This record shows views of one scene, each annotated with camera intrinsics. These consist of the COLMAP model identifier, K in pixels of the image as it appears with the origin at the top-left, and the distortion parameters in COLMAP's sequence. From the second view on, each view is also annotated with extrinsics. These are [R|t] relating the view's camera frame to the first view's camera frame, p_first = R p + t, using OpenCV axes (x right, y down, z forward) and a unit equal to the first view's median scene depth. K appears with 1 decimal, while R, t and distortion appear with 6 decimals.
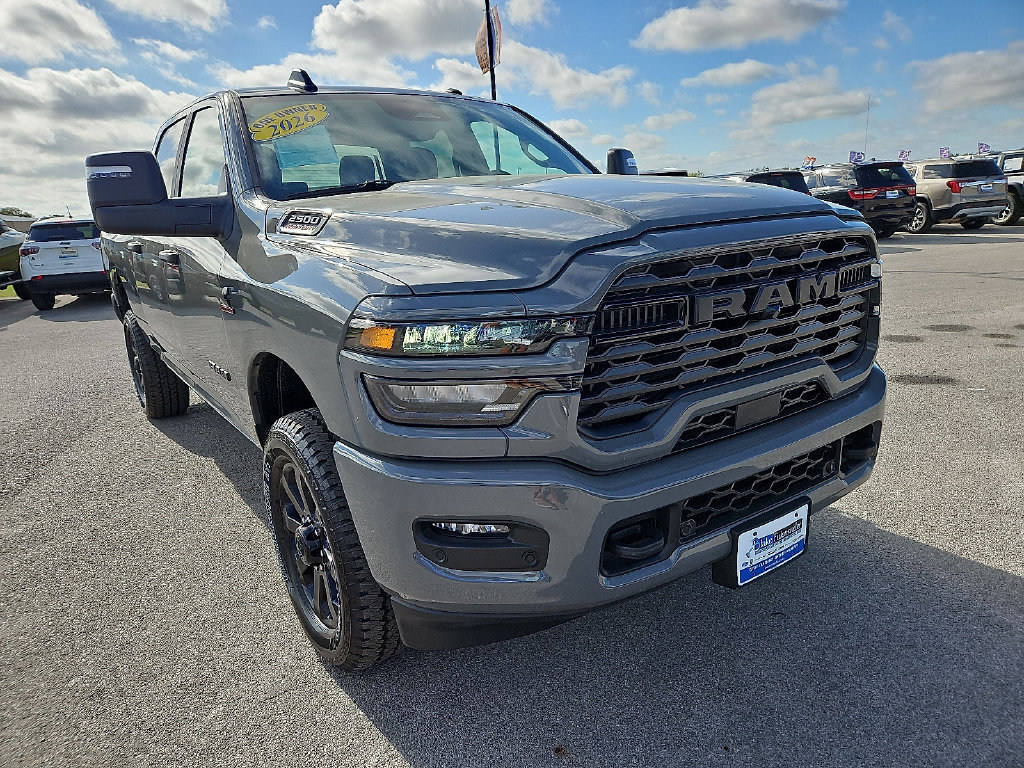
lens RADIAL K [[735.0, 0, 512.0], [0, 735.0, 384.0], [0, 0, 1]] dist [0.076688, -0.078524]
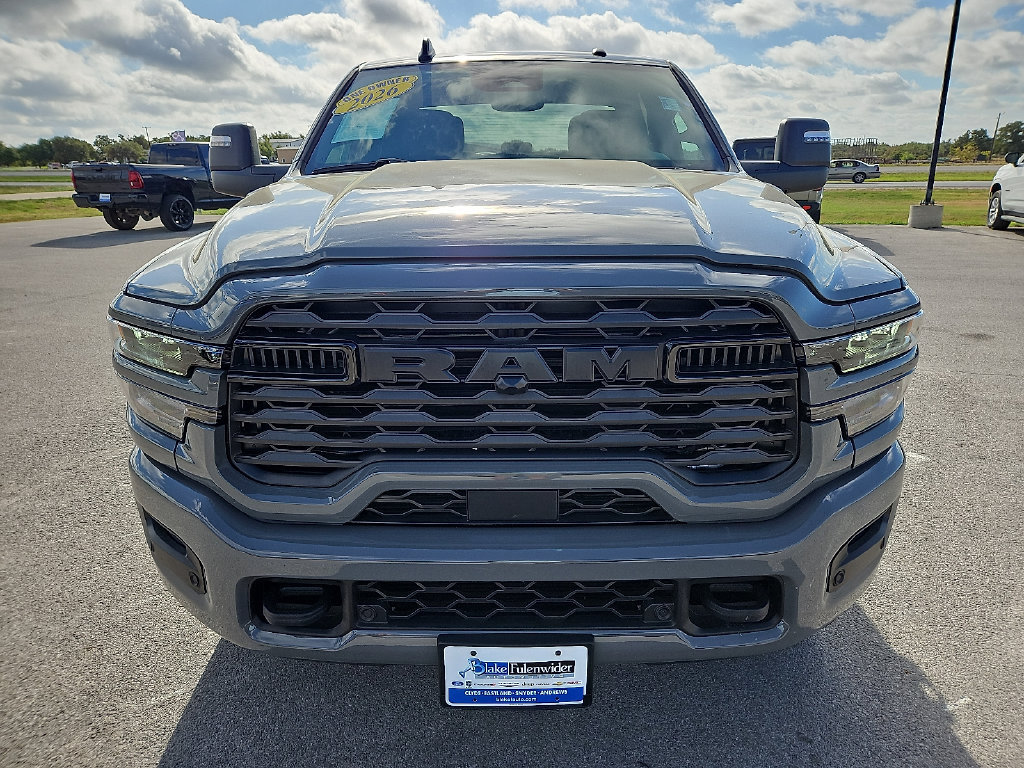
lens RADIAL K [[735.0, 0, 512.0], [0, 735.0, 384.0], [0, 0, 1]] dist [0.076688, -0.078524]
pose [[0.800938, 0.220422, -0.556697, 0.708939], [-0.176049, 0.975368, 0.132906, -0.182861], [0.572280, -0.008444, 0.820015, 0.363036]]
